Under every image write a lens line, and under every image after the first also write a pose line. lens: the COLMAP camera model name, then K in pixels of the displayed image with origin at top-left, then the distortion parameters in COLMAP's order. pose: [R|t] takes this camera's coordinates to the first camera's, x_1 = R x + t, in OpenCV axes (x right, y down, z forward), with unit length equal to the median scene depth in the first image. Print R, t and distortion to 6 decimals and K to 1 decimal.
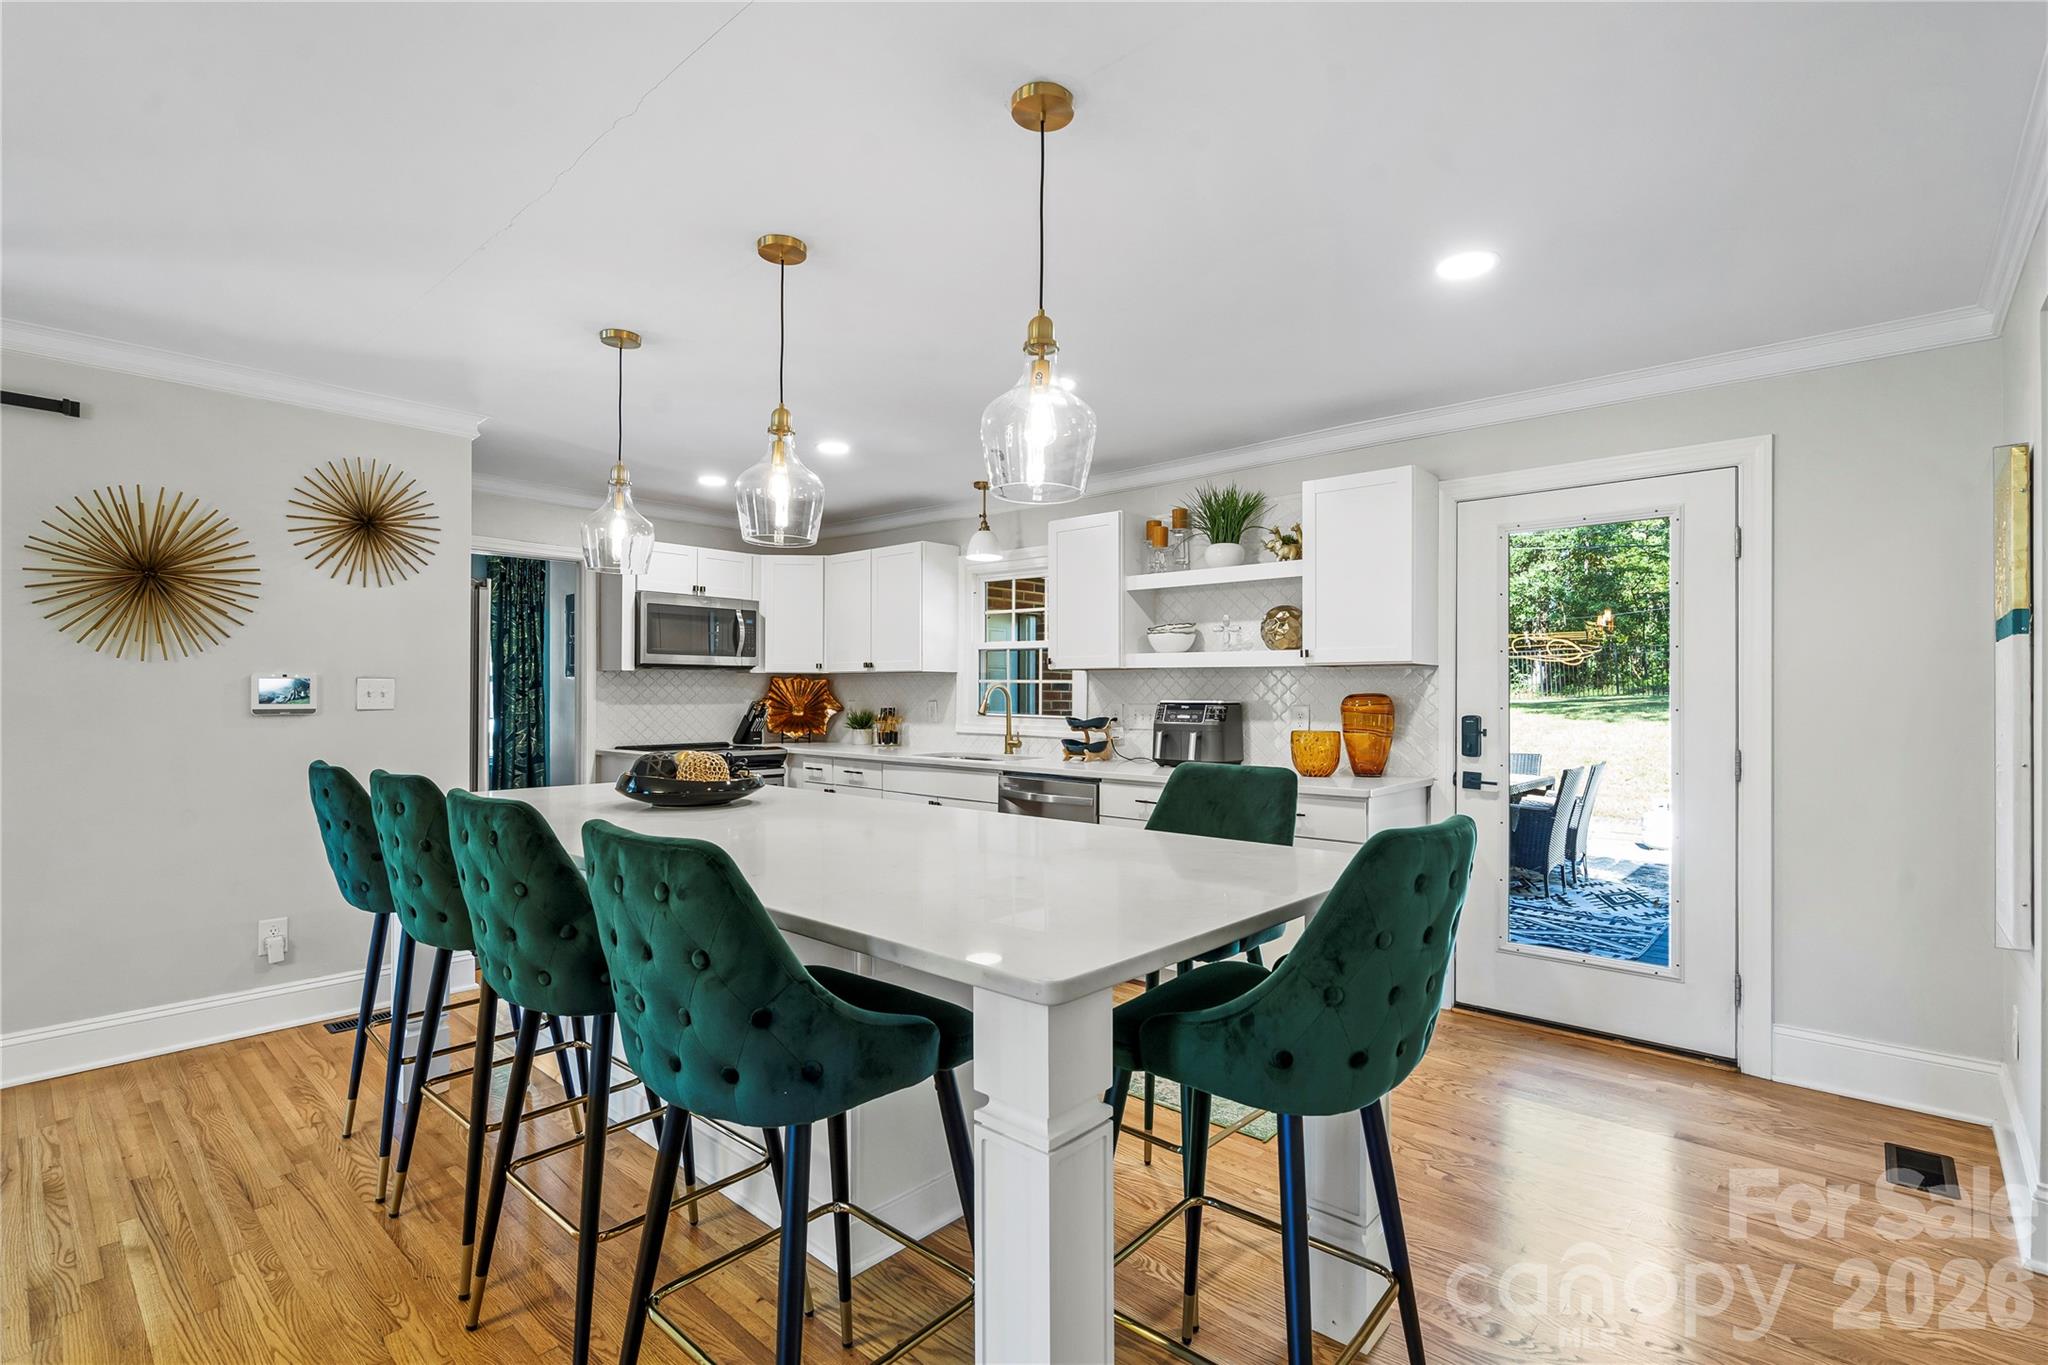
lens RADIAL K [[940.2, 0, 1030.2], [0, 940.2, 679.8], [0, 0, 1]] dist [-0.001807, 0.000276]
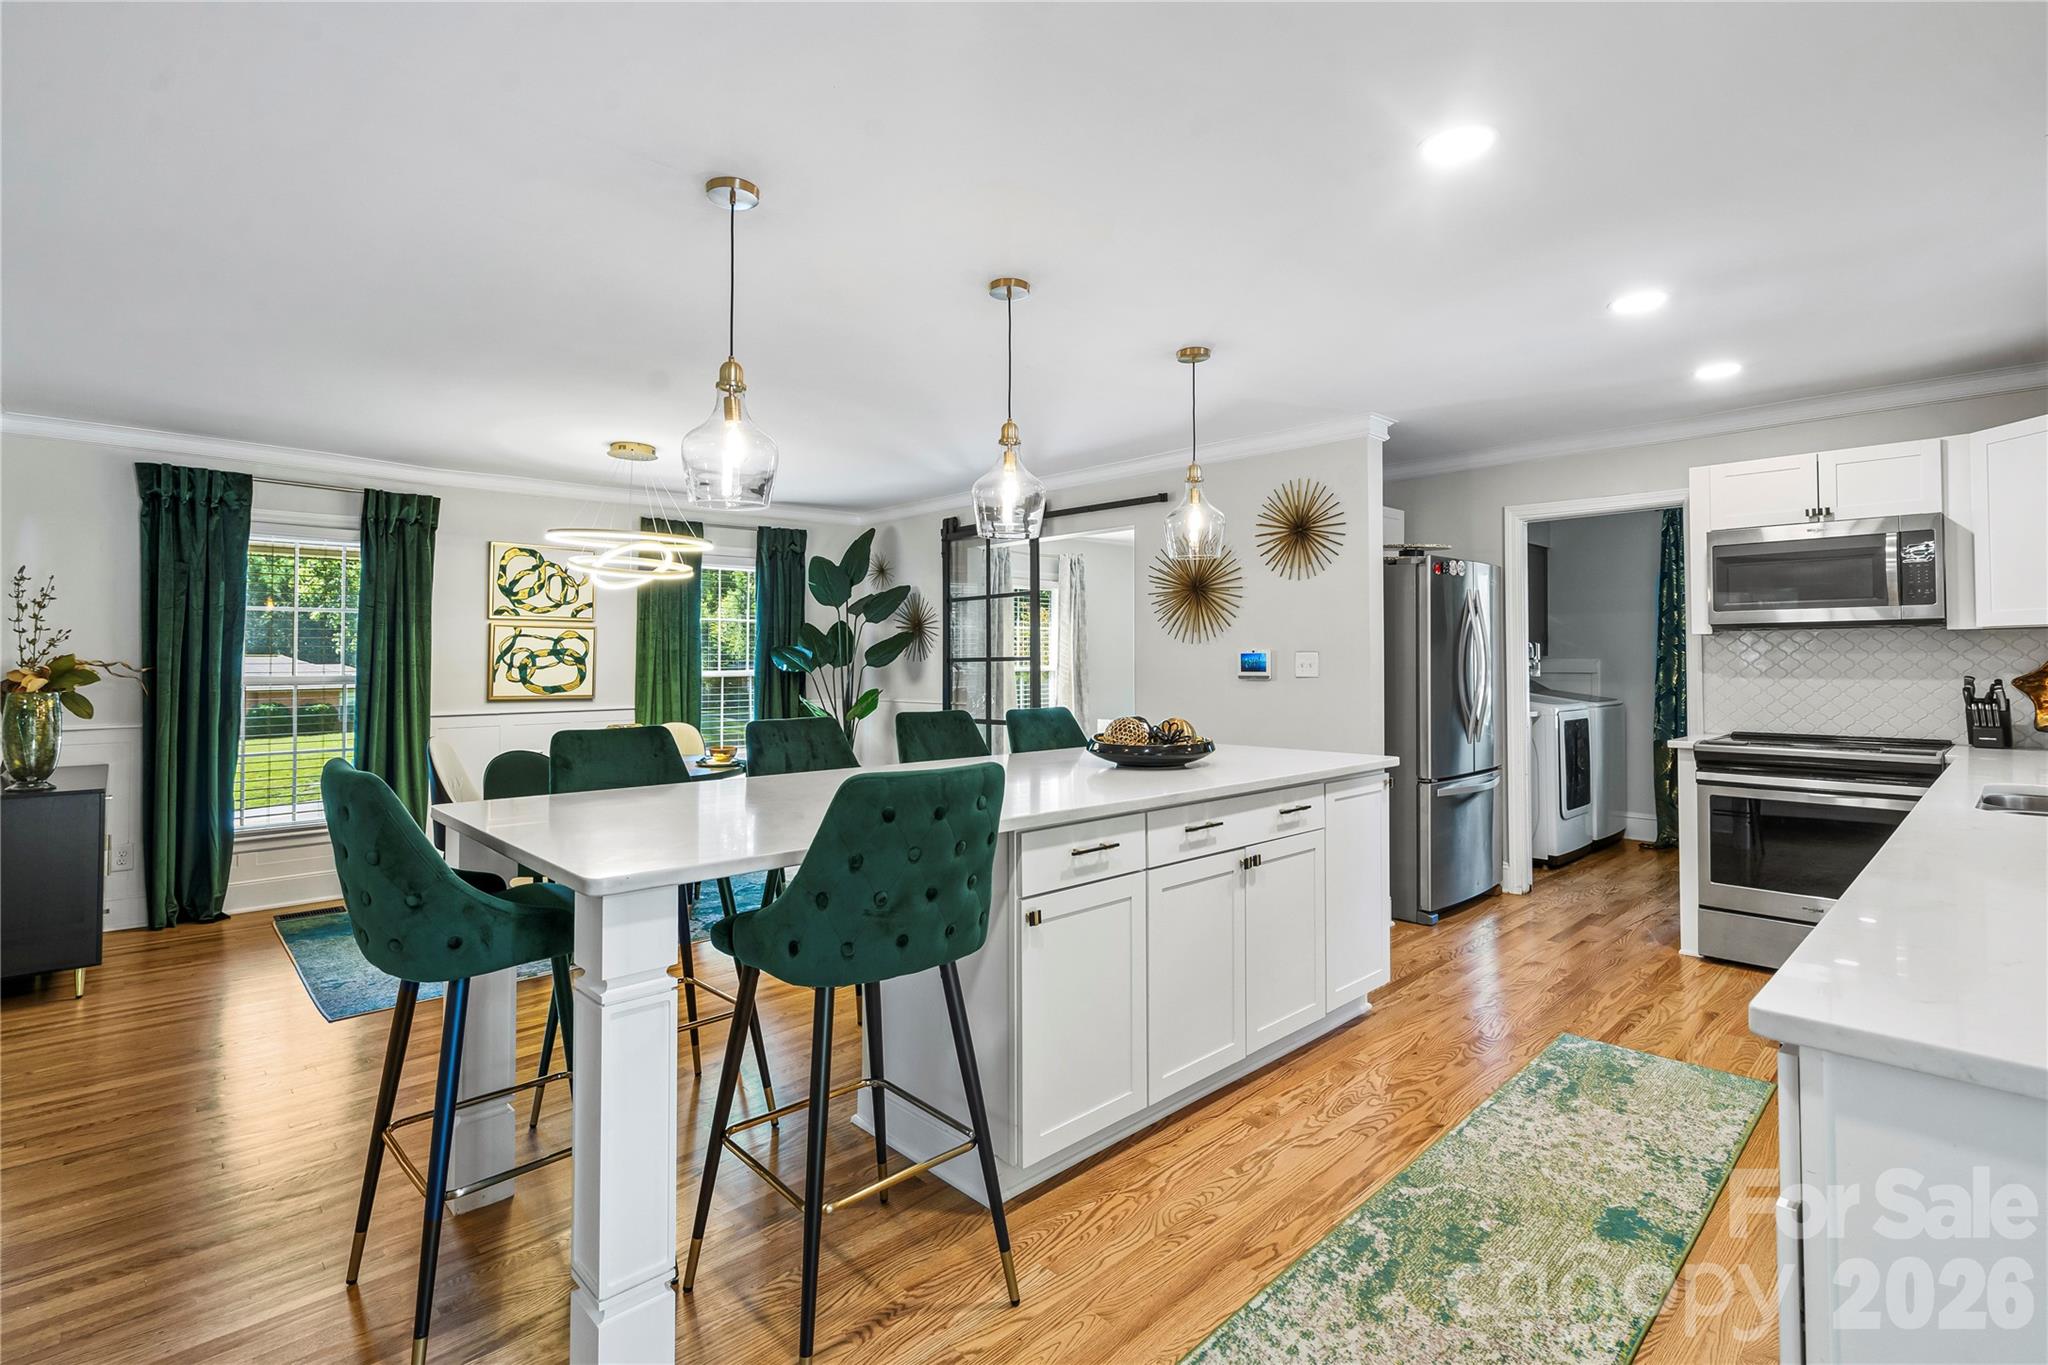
lens RADIAL K [[956.2, 0, 1027.0], [0, 956.2, 639.2], [0, 0, 1]] dist [-0.002460, -0.000026]
pose [[-0.074111, -0.025232, -0.996931, 0.716199], [0.016943, 0.999504, -0.026557, 0.010347], [0.997106, -0.018859, -0.073647, 0.863054]]
